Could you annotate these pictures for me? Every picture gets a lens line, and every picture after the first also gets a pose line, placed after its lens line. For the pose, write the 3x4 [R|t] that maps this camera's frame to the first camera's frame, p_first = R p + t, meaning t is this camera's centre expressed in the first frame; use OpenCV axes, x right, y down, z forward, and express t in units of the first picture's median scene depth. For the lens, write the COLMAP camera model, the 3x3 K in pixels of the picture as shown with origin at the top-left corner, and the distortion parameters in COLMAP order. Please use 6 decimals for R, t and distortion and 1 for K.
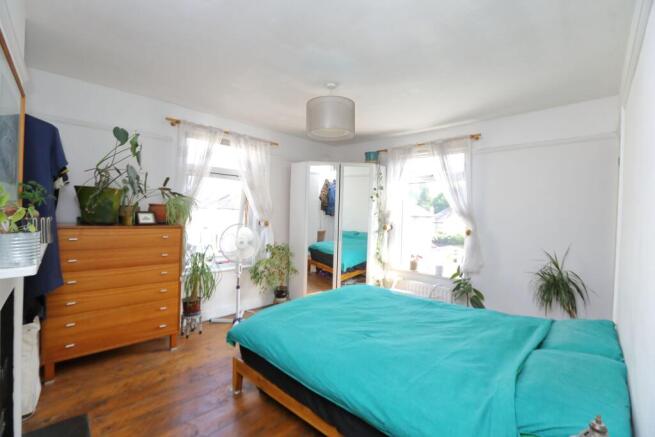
lens RADIAL K [[291.5, 0, 327.5], [0, 291.5, 218.5], [0, 0, 1]] dist [-0.031634, 0.000840]
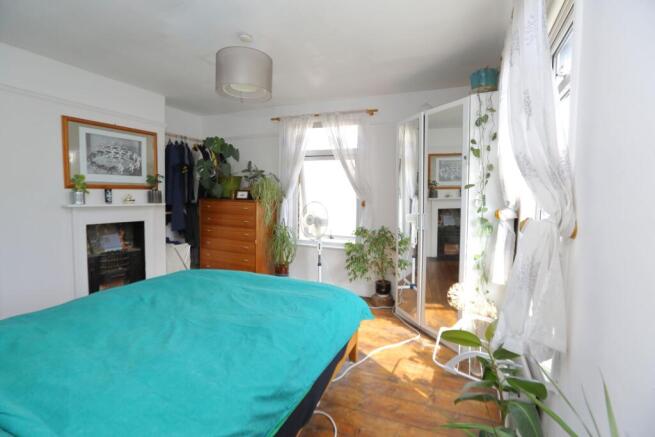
lens RADIAL K [[291.5, 0, 327.5], [0, 291.5, 218.5], [0, 0, 1]] dist [-0.031634, 0.000840]
pose [[0.368207, 0.044838, -0.928662, 0.665541], [-0.032005, 0.998856, 0.035537, 0.038784], [0.929193, 0.016637, 0.369221, 0.657473]]
